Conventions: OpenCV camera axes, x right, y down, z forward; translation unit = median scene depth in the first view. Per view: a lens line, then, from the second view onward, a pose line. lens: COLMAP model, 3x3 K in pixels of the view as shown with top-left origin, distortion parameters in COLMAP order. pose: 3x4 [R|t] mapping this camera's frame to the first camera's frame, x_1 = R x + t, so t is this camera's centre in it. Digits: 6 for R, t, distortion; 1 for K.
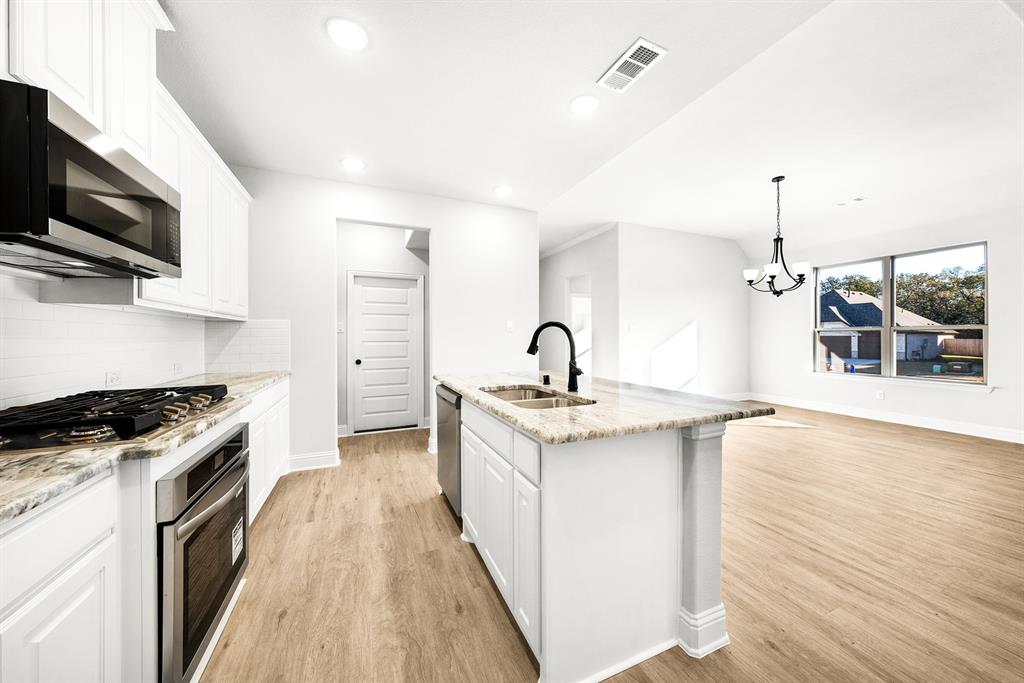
lens RADIAL K [[350.1, 0, 505.1], [0, 350.1, 343.8], [0, 0, 1]] dist [-0.002338, 0.000324]
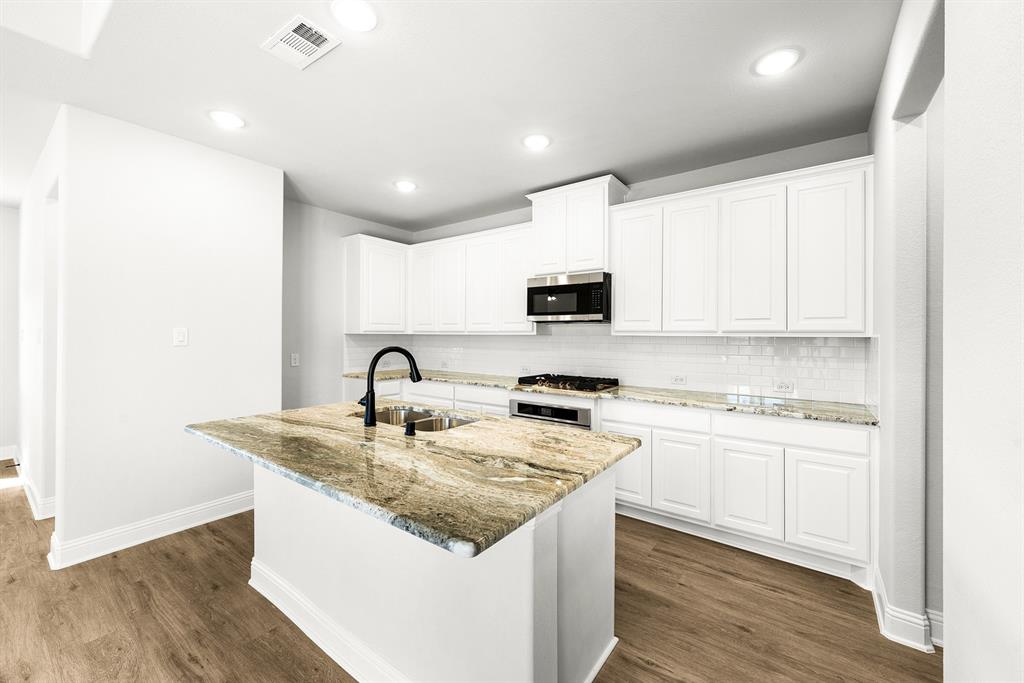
lens RADIAL K [[401.2, 0, 515.5], [0, 401.2, 333.9], [0, 0, 1]] dist [-0.002125, -0.000290]
pose [[-0.851776, -0.000182, -0.523906, 0.278175], [-0.010660, 0.999799, 0.016984, -0.079848], [0.523798, 0.020051, -0.851607, 1.388419]]
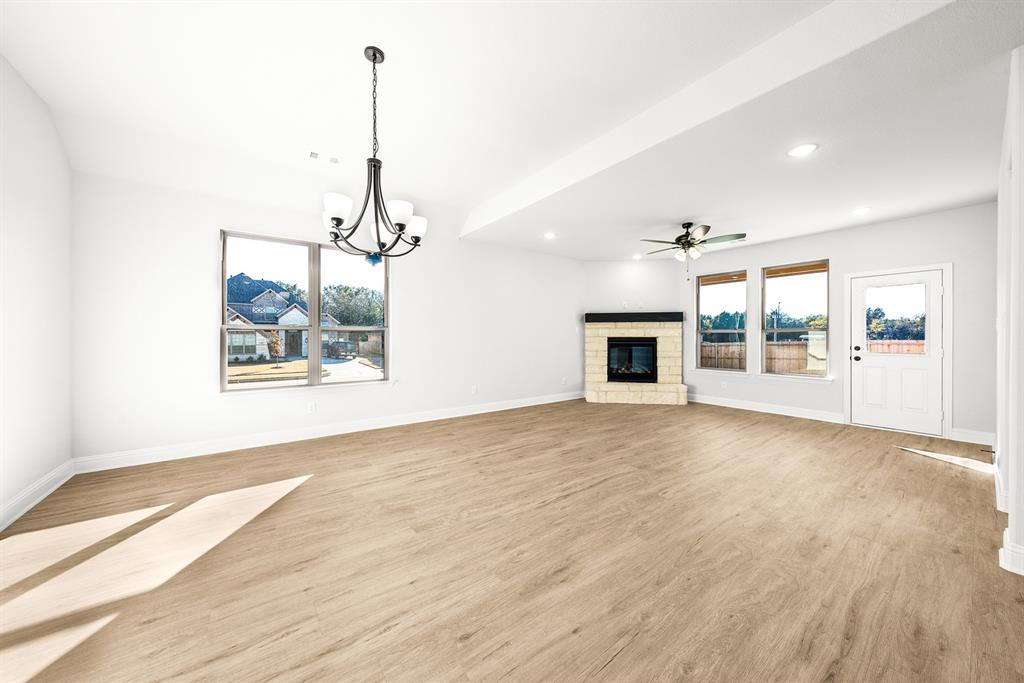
lens RADIAL K [[350.1, 0, 513.2], [0, 350.1, 341.9], [0, 0, 1]] dist [-0.002338, 0.000324]
pose [[-0.245726, -0.010731, 0.969280, 0.251946], [0.018960, 0.999694, 0.015874, -0.025676], [-0.969154, 0.022278, -0.245448, 1.250709]]
